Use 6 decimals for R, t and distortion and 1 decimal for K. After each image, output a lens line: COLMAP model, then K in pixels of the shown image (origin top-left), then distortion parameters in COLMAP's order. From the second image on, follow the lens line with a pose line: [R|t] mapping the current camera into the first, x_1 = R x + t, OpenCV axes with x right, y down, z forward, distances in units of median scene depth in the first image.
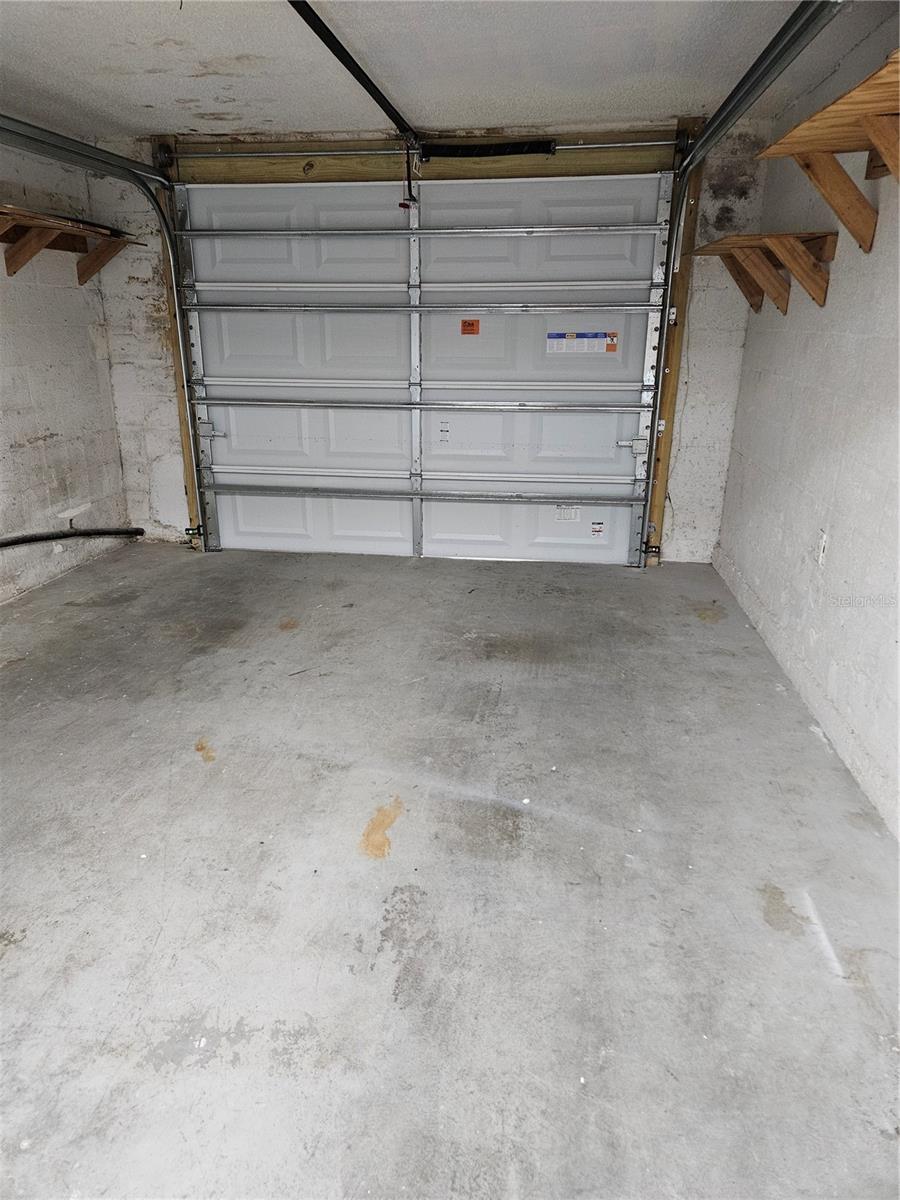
lens RADIAL K [[805.9, 0, 448.3], [0, 805.9, 600.3], [0, 0, 1]] dist [0.003338, -0.001325]
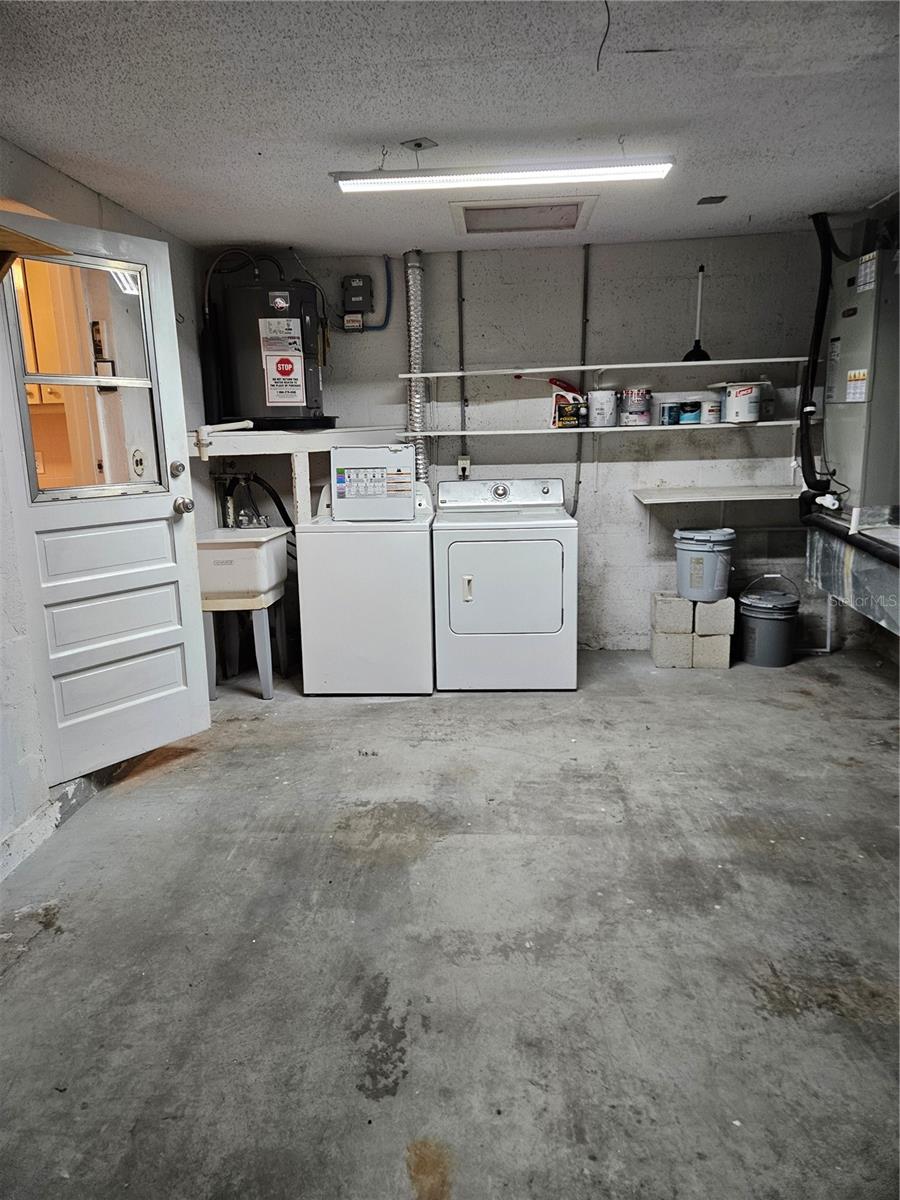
lens RADIAL K [[805.9, 0, 451.0], [0, 805.9, 601.8], [0, 0, 1]] dist [0.003338, -0.001325]
pose [[-0.997988, 0.028522, -0.056622, -0.103756], [-0.005285, 0.852563, 0.522598, -0.580526], [0.063179, 0.521846, -0.850697, 1.650721]]
